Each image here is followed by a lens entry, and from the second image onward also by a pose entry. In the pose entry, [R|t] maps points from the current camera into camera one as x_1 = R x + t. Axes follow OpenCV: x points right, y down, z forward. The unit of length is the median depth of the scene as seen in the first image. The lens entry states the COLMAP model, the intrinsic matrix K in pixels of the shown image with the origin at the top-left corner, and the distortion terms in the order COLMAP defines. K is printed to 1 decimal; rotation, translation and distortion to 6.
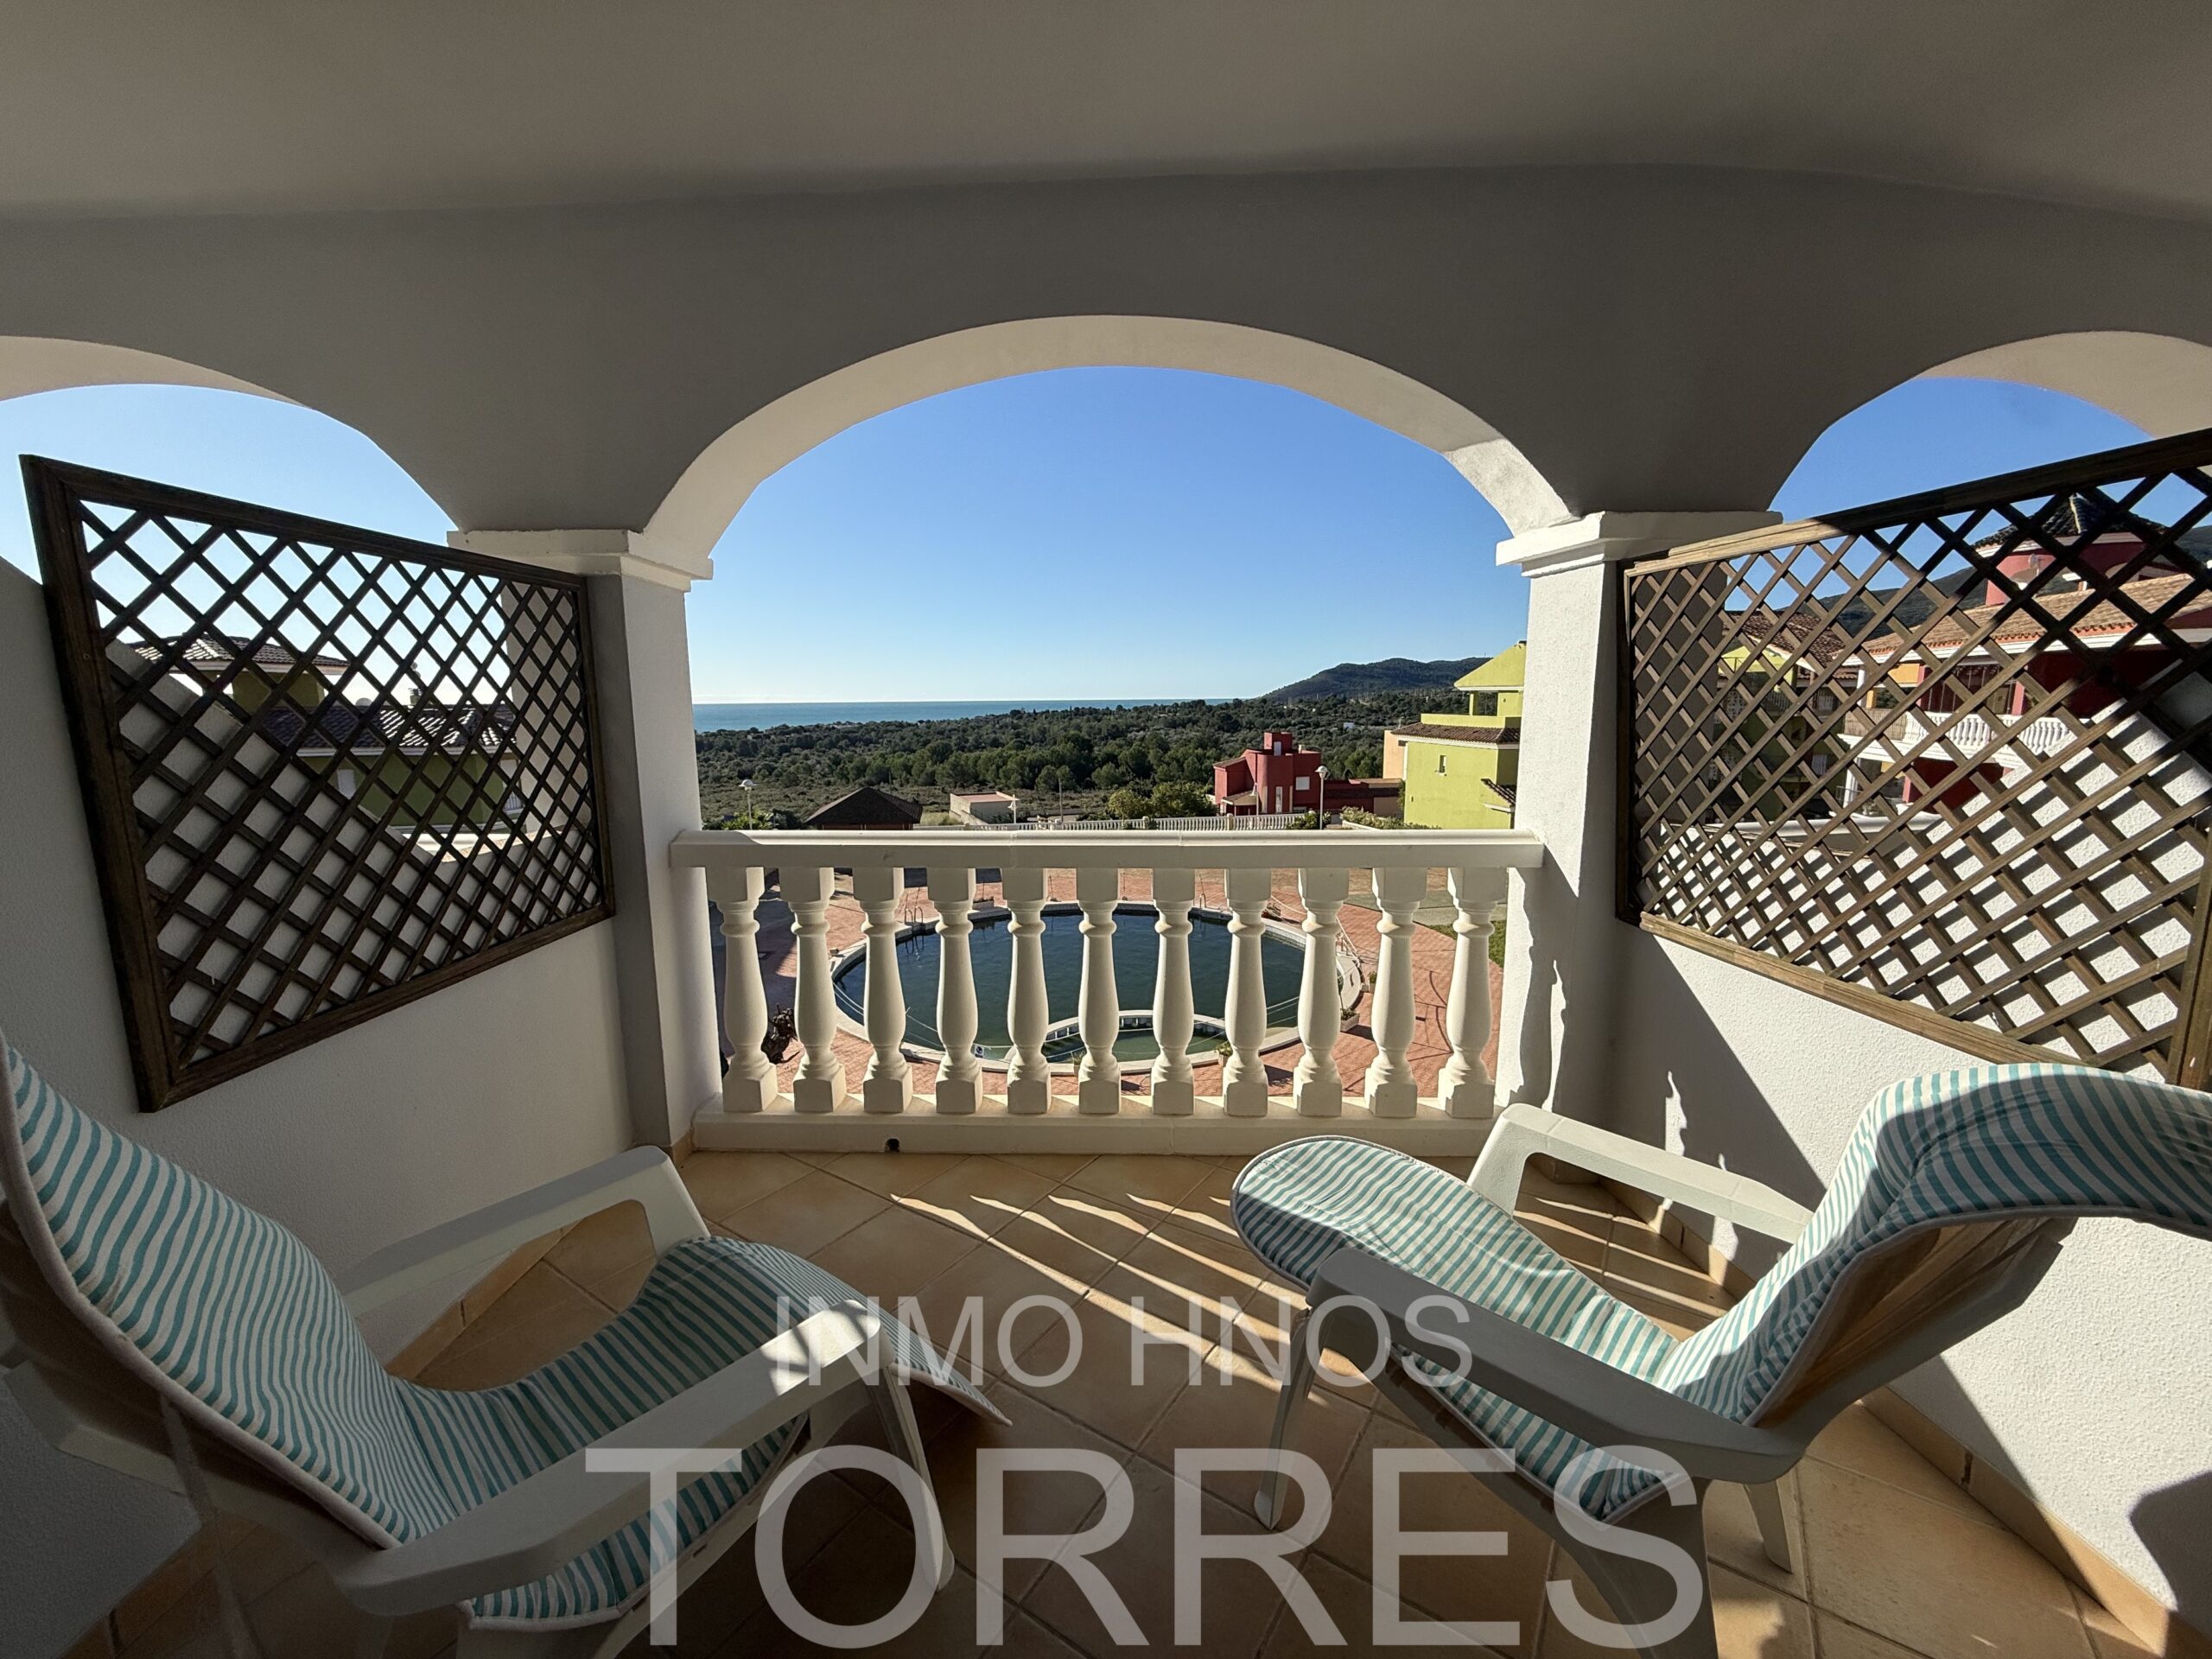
lens RADIAL K [[875.8, 0, 1105.2], [0, 875.8, 827.1], [0, 0, 1]] dist [-0.000148, -0.000244]
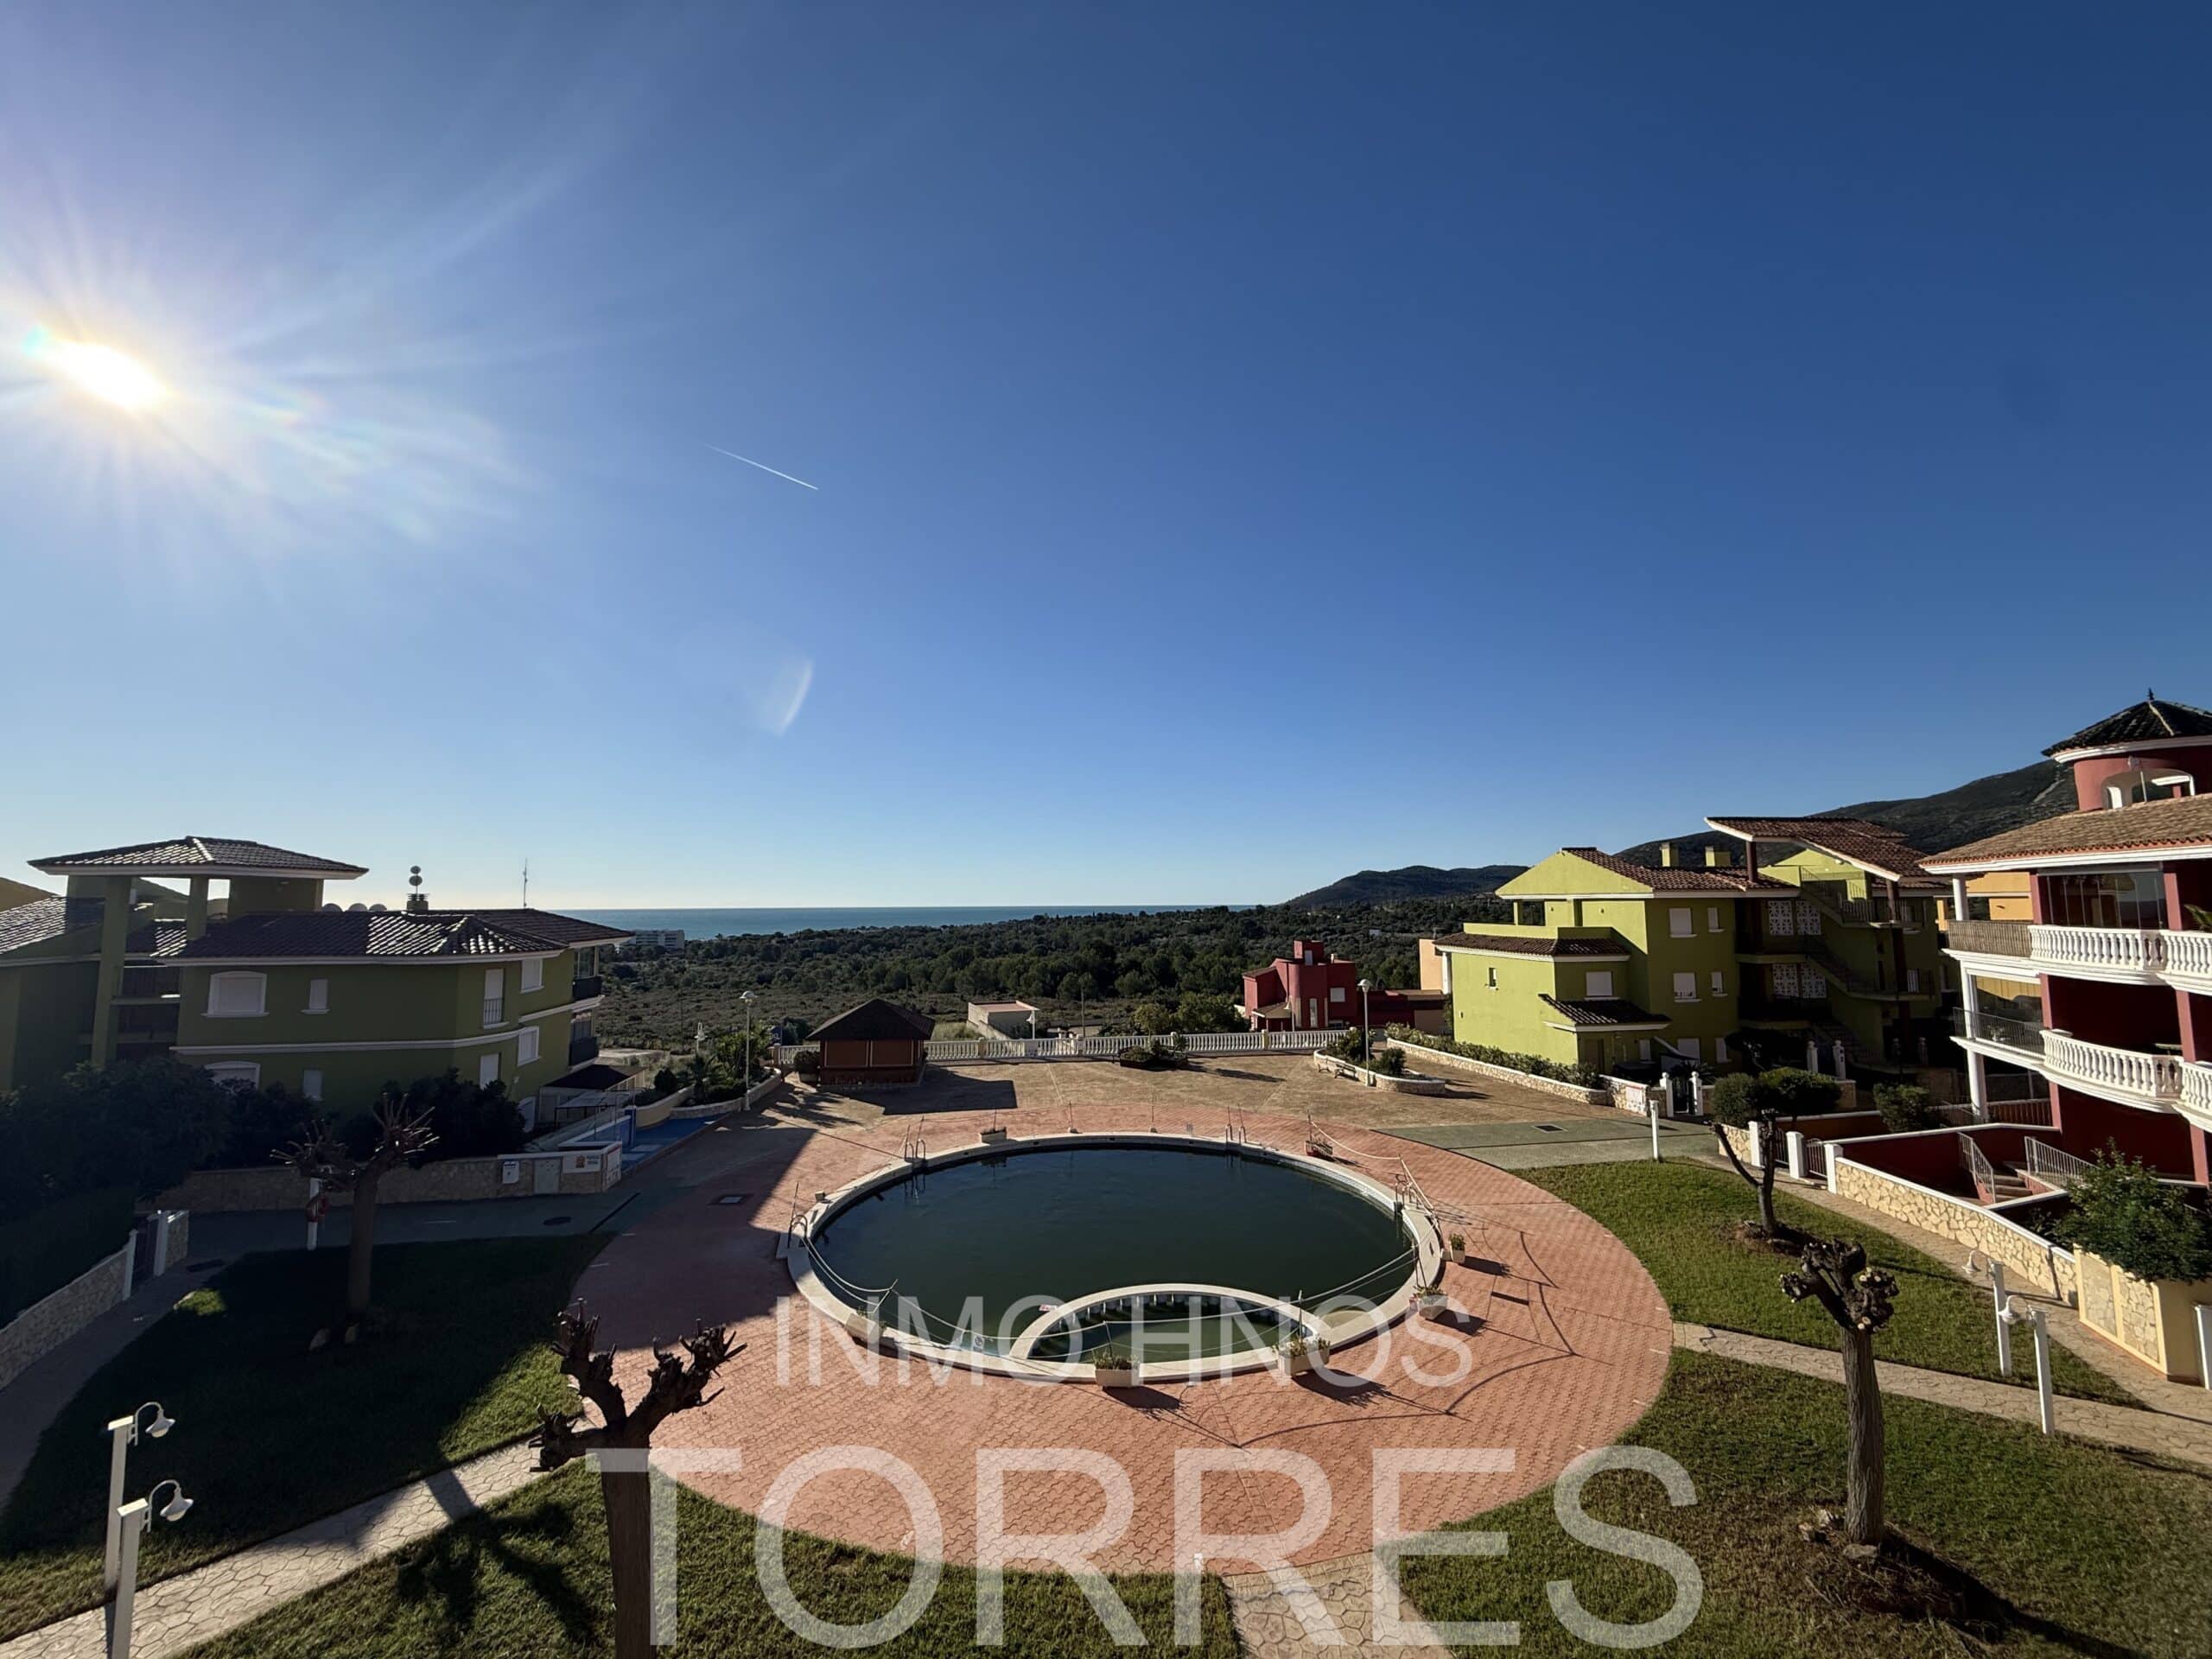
lens RADIAL K [[873.8, 0, 1103.5], [0, 873.8, 815.0], [0, 0, 1]] dist [0.002621, -0.000046]
pose [[0.999603, 0.001019, -0.028167, -0.059282], [-0.007895, 0.969467, -0.245096, -0.167314], [0.027057, 0.245221, 0.969089, 0.945712]]
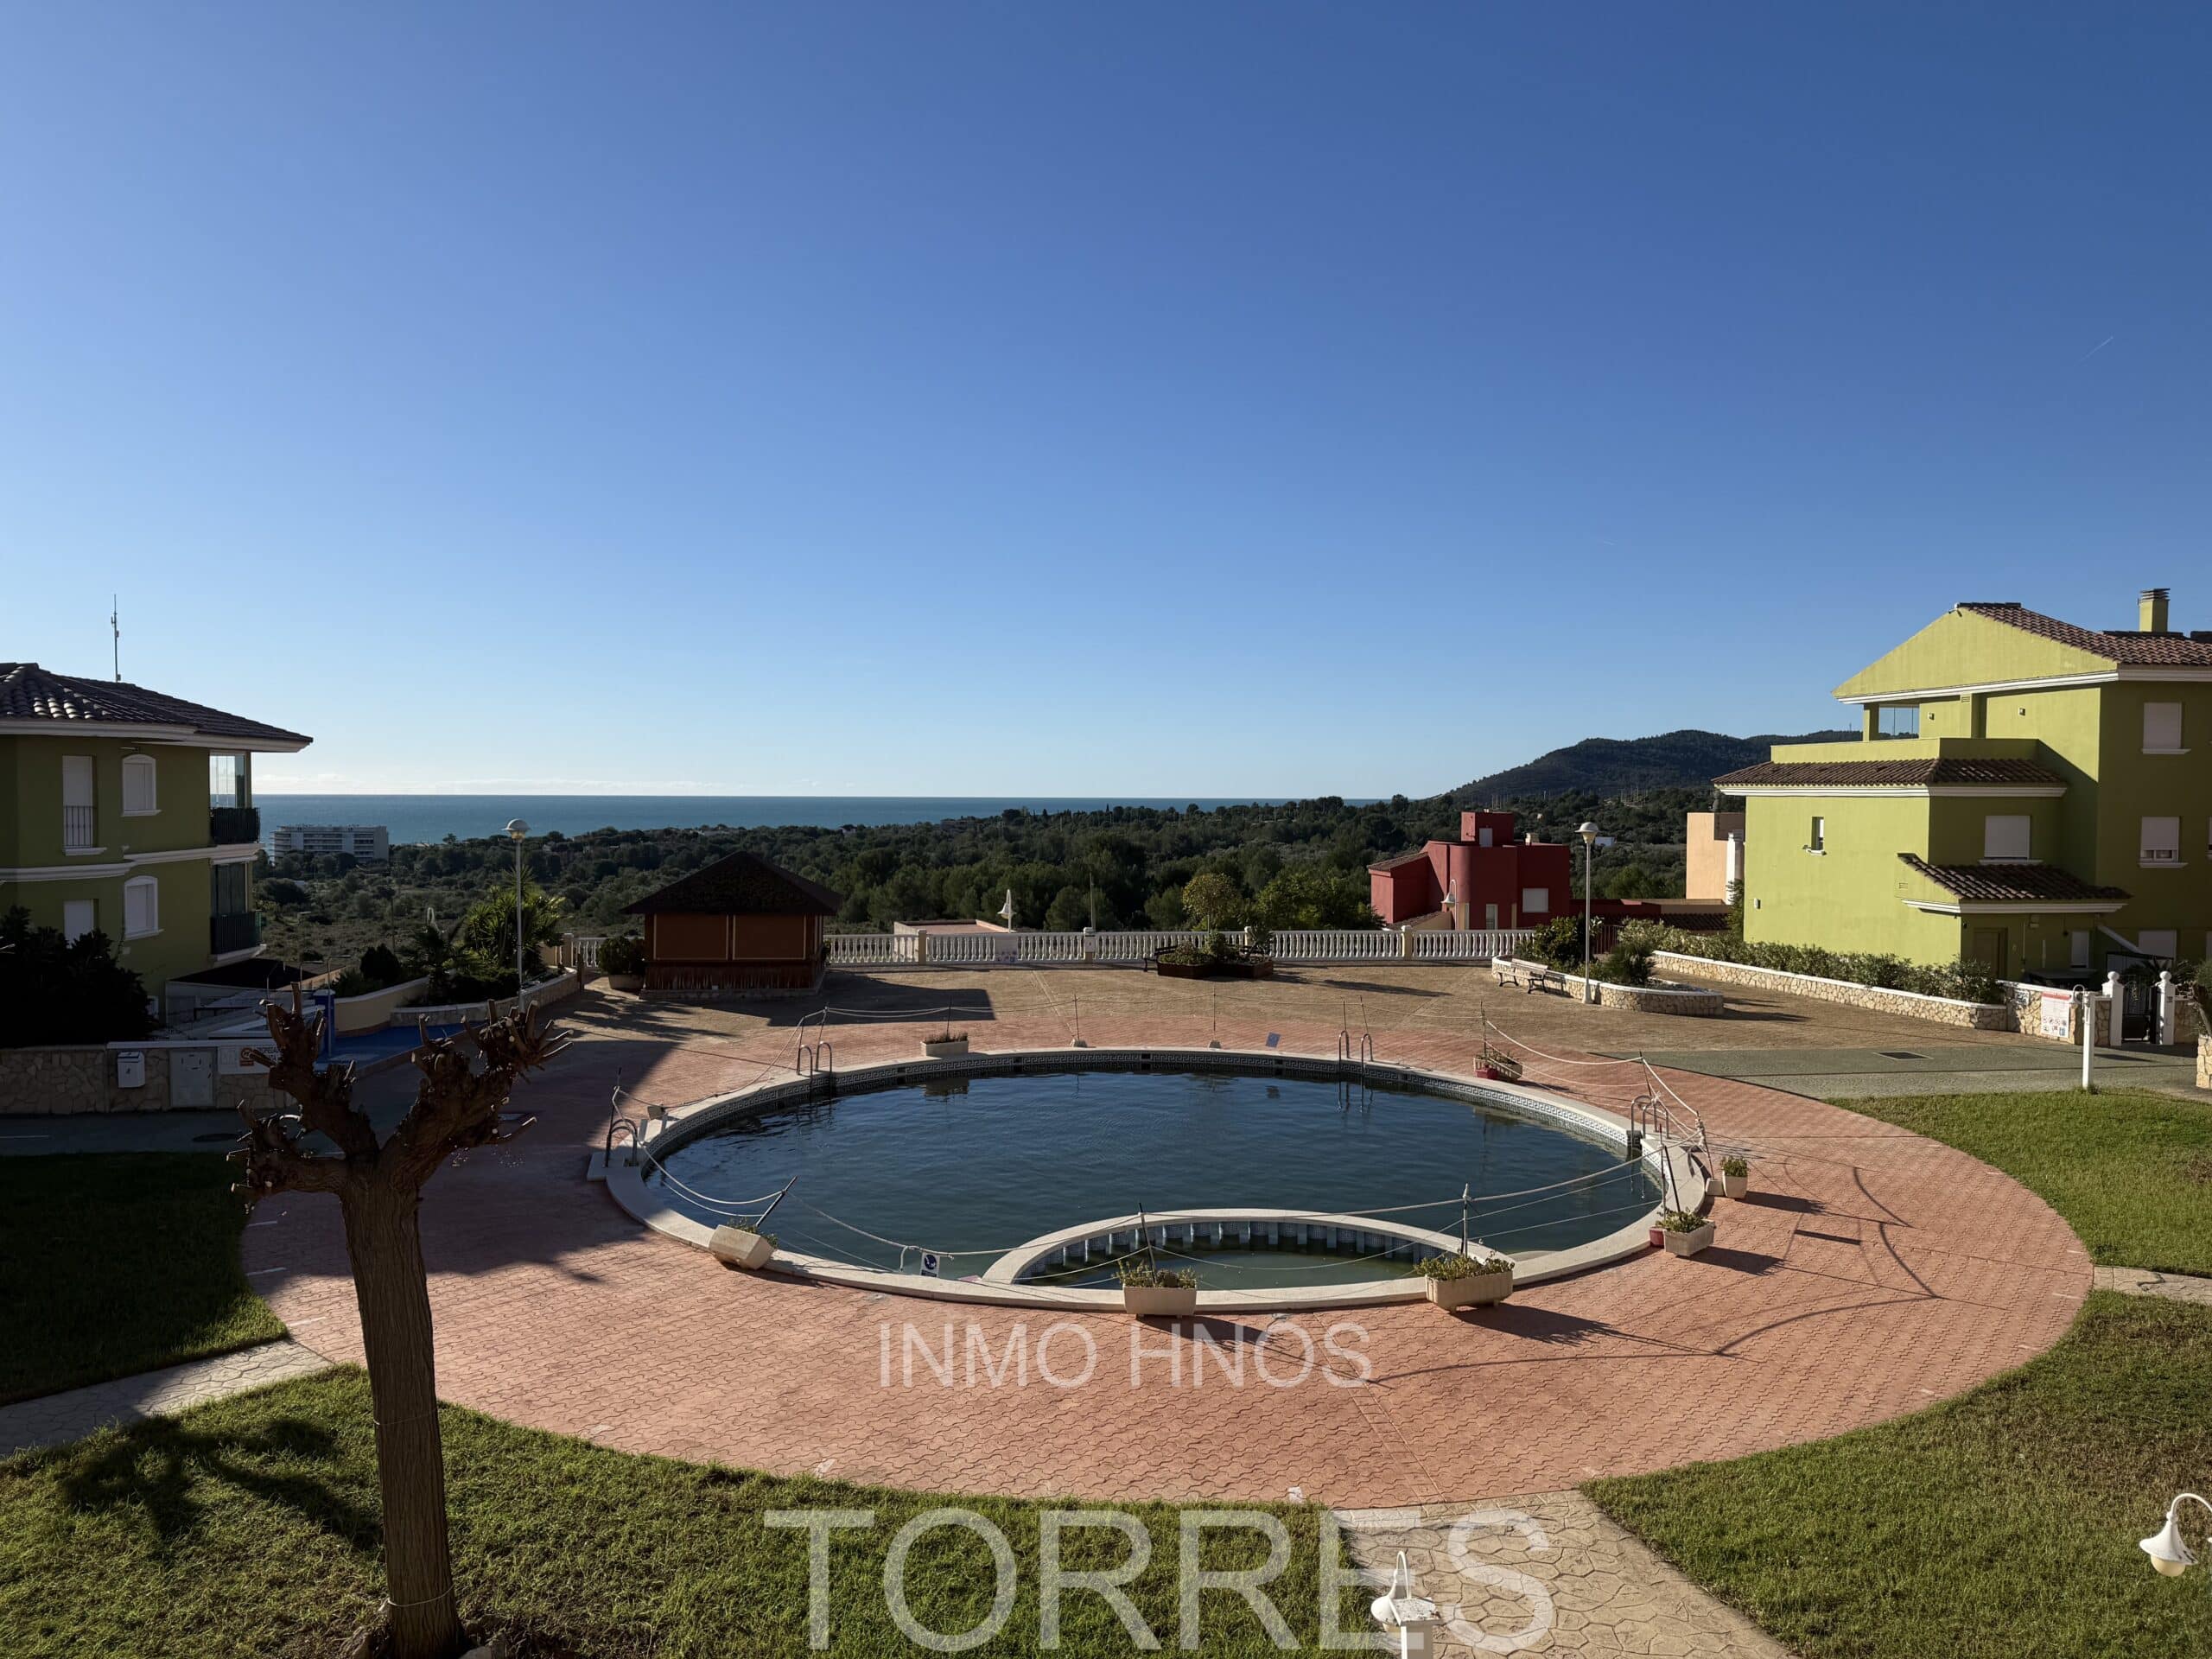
lens RADIAL K [[1531.1, 0, 1102.6], [0, 1531.1, 828.0], [0, 0, 1]] dist [0.151472, -0.260483]
pose [[0.999033, 0.013154, -0.041955, -0.131010], [-0.018304, 0.992009, -0.124832, 1.084719], [0.039978, 0.125479, 0.991290, 1.039333]]
